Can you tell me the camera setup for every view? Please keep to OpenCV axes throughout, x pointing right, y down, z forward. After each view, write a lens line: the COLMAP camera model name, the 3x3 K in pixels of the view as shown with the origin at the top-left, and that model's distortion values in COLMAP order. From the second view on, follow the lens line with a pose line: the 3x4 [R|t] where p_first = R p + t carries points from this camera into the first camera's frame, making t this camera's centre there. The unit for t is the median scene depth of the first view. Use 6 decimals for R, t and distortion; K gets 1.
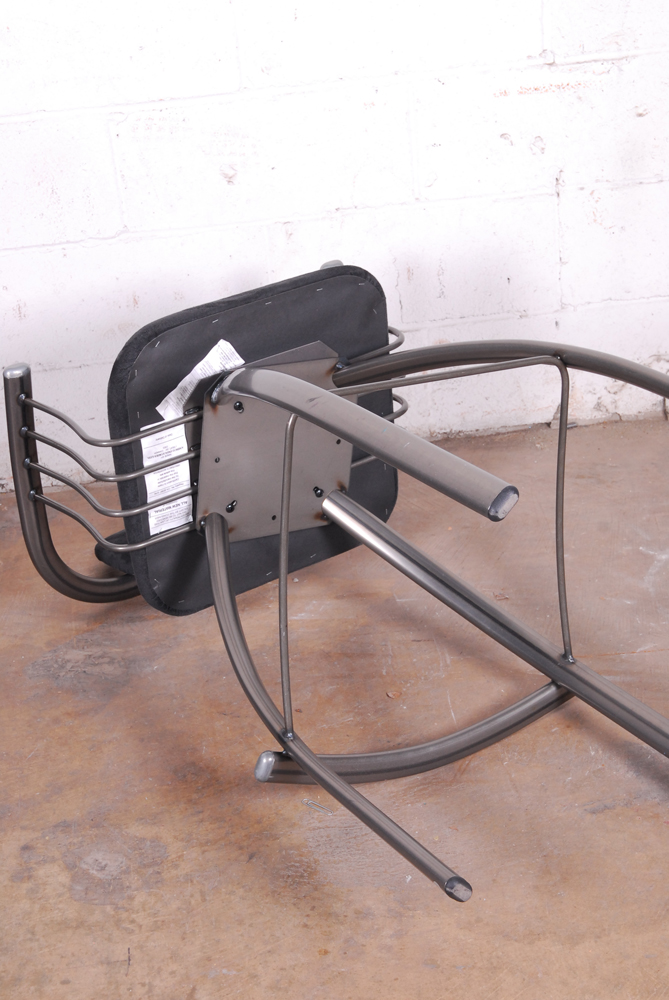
lens RADIAL K [[1878.1, 0, 348.7], [0, 1878.1, 534.6], [0, 0, 1]] dist [0.034885, 0.000000]
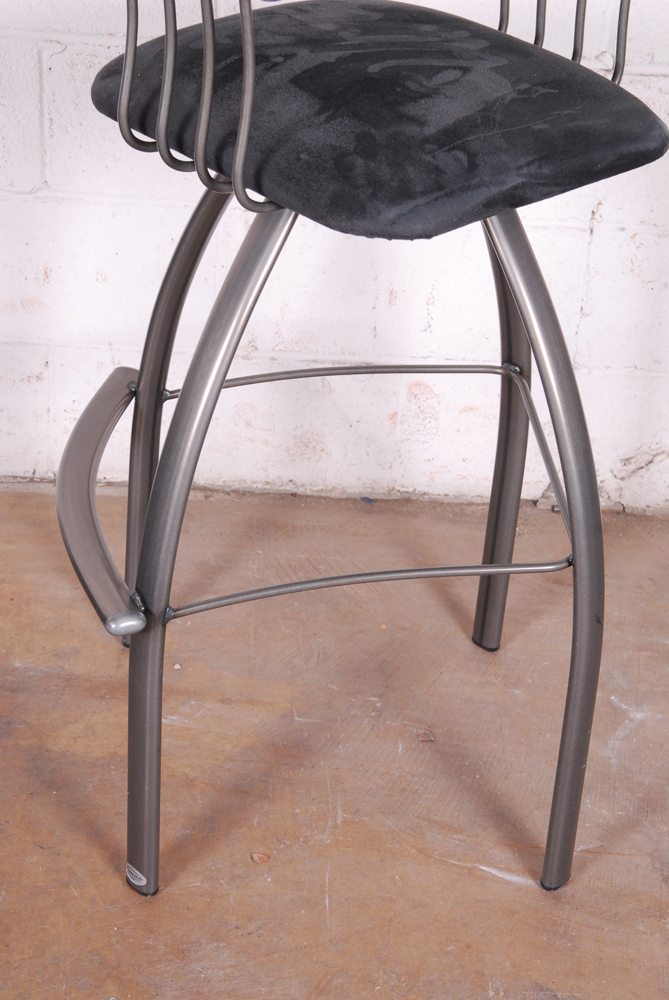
lens RADIAL K [[2006.1, 0, 352.4], [0, 2006.1, 532.7], [0, 0, 1]] dist [0.032086, 0.000000]
pose [[0.985745, 0.168237, 0.001812, 0.034316], [-0.168133, 0.984626, 0.047356, -0.085519], [0.006183, -0.046986, 0.998876, 0.156767]]
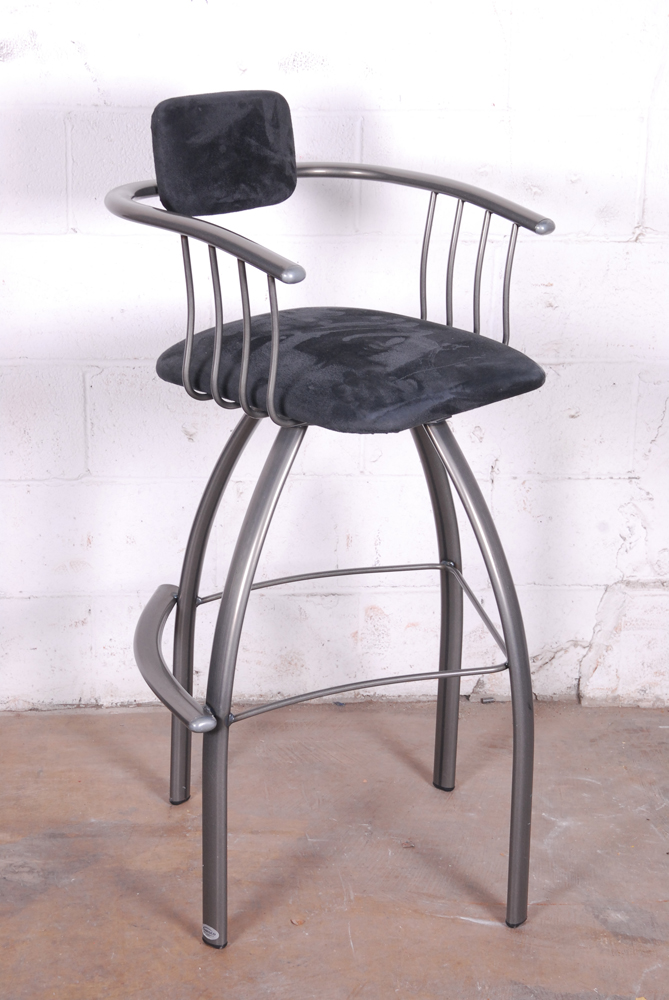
lens RADIAL K [[2006.1, 0, 346.7], [0, 2006.1, 521.4], [0, 0, 1]] dist [0.032086, 0.000000]
pose [[0.995008, 0.096077, 0.026988, -0.000510], [-0.090042, 0.980915, -0.172329, 0.051453], [-0.043030, 0.169039, 0.984670, -0.134629]]
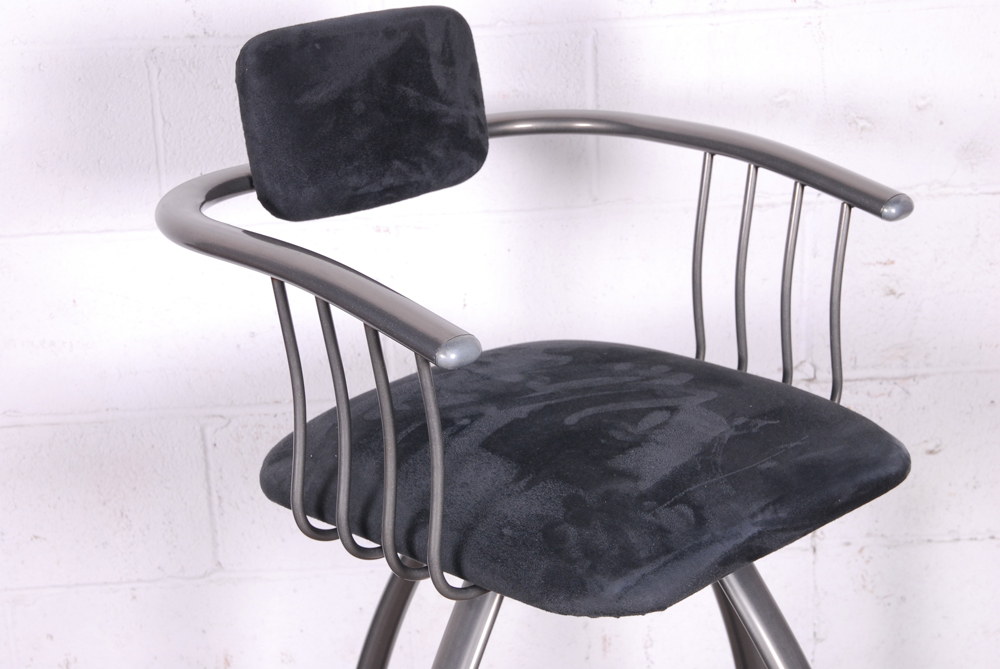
lens RADIAL K [[2006.1, 0, 483.3], [0, 2006.1, 361.9], [0, 0, 1]] dist [0.032086, 0.000000]
pose [[0.997337, 0.053584, -0.049477, 0.019587], [-0.061669, 0.981758, -0.179854, -0.113890], [0.038937, 0.182426, 0.982448, 0.236822]]
